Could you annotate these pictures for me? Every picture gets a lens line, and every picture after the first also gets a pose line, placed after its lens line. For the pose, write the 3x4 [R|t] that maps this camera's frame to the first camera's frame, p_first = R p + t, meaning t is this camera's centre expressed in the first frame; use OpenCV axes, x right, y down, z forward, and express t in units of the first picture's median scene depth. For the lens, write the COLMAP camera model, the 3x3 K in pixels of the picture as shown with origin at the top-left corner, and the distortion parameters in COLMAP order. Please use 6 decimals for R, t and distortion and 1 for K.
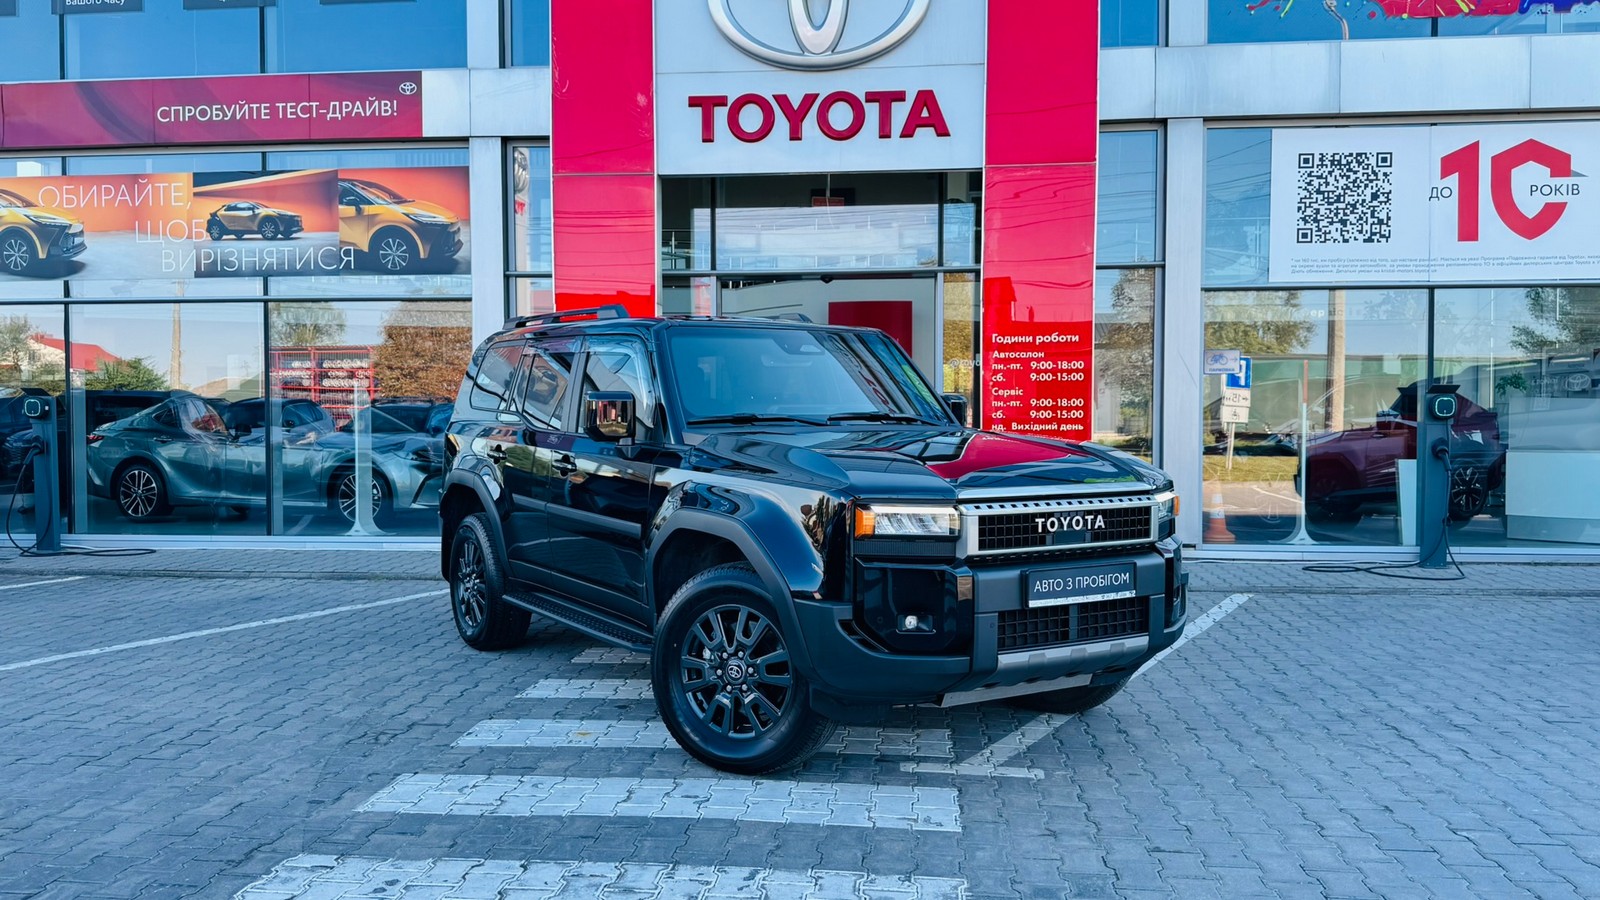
lens RADIAL K [[1286.4, 0, 790.7], [0, 1286.4, 459.0], [0, 0, 1]] dist [0.077816, -0.120659]
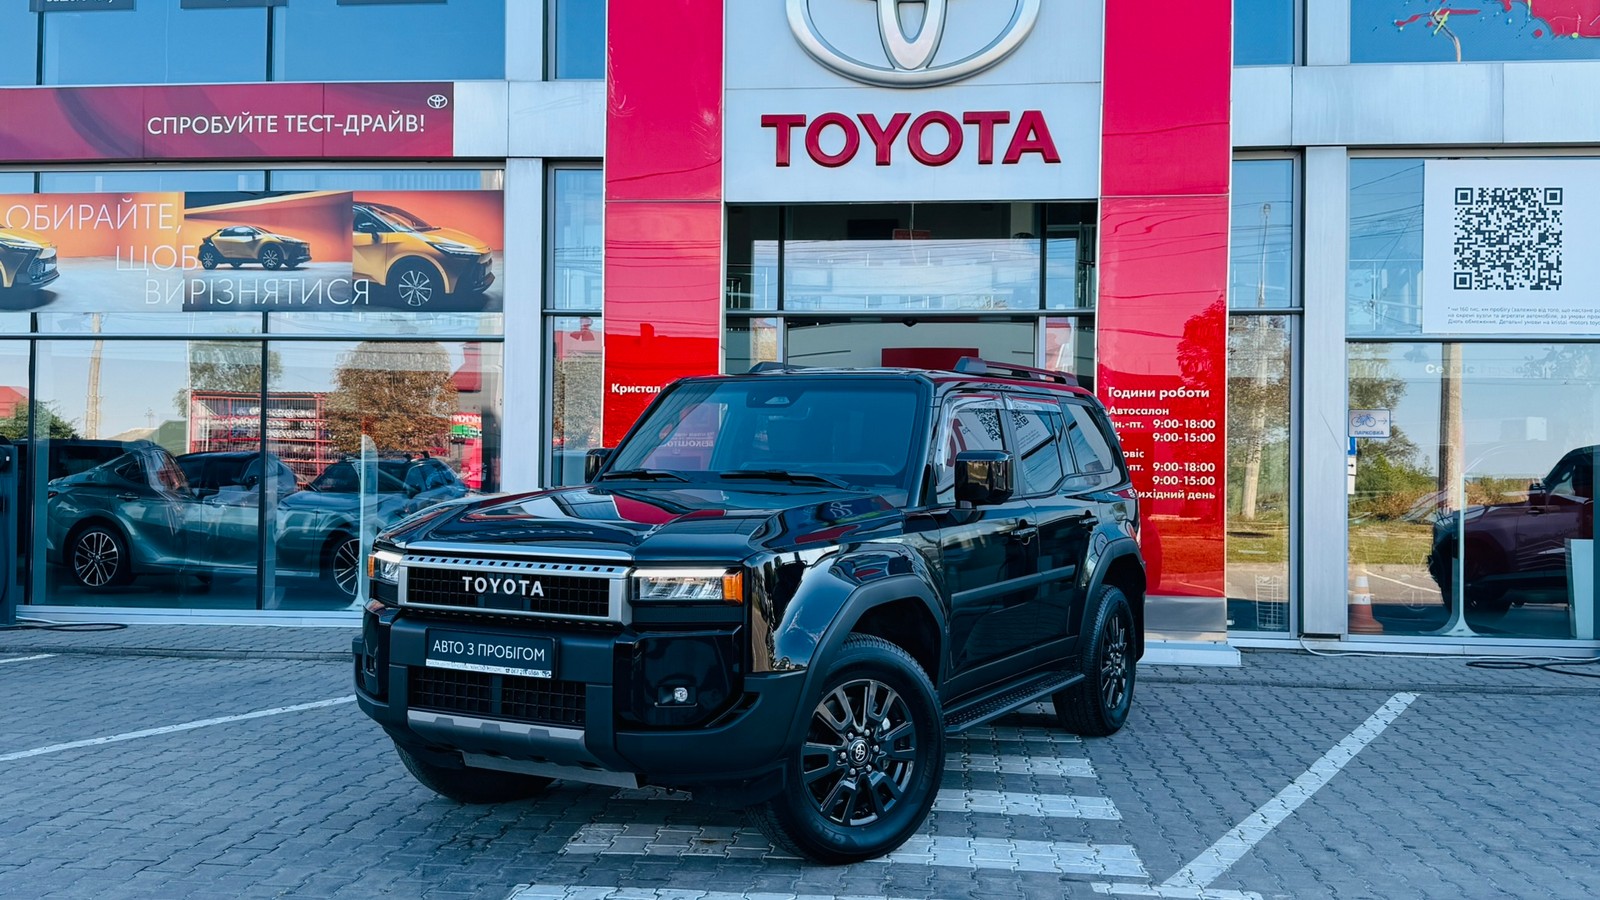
lens RADIAL K [[1494.4, 0, 794.7], [0, 1494.4, 451.5], [0, 0, 1]] dist [0.106763, -0.199929]
pose [[0.999904, 0.013628, 0.002689, -0.055503], [-0.013469, 0.998531, -0.052474, 0.002126], [-0.003400, 0.052433, 0.998619, -0.009048]]
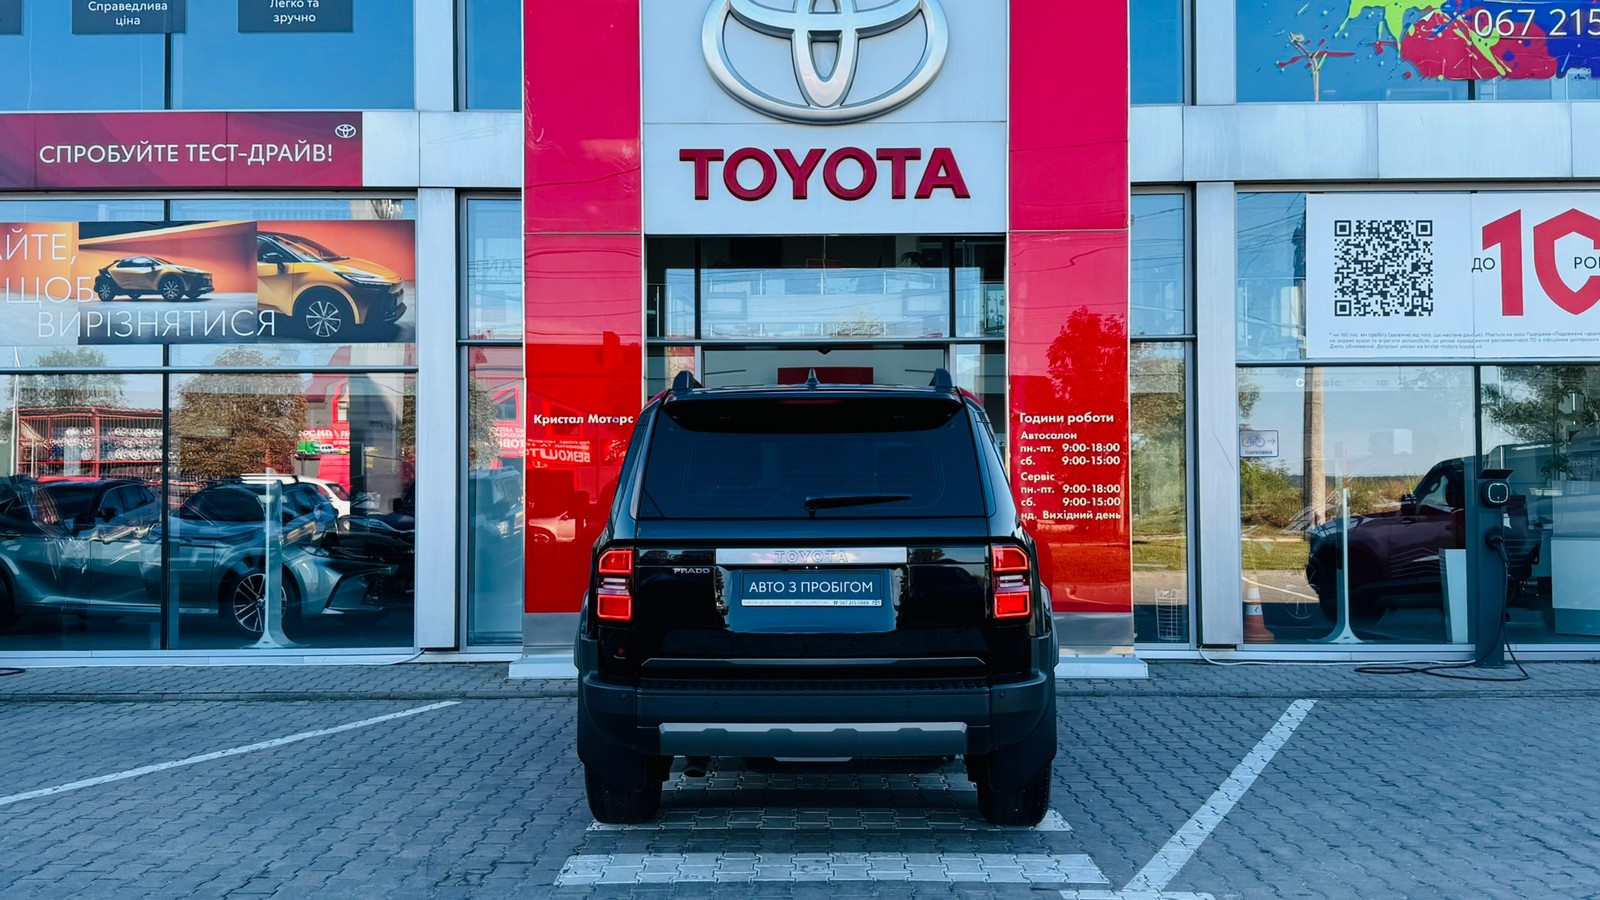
lens RADIAL K [[1526.6, 0, 805.7], [0, 1526.6, 448.5], [0, 0, 1]] dist [0.129758, -0.245448]
pose [[0.995032, -0.001217, 0.099547, -0.097250], [0.007291, 0.998130, -0.060683, -0.007859], [-0.099287, 0.061107, 0.993181, -0.051829]]
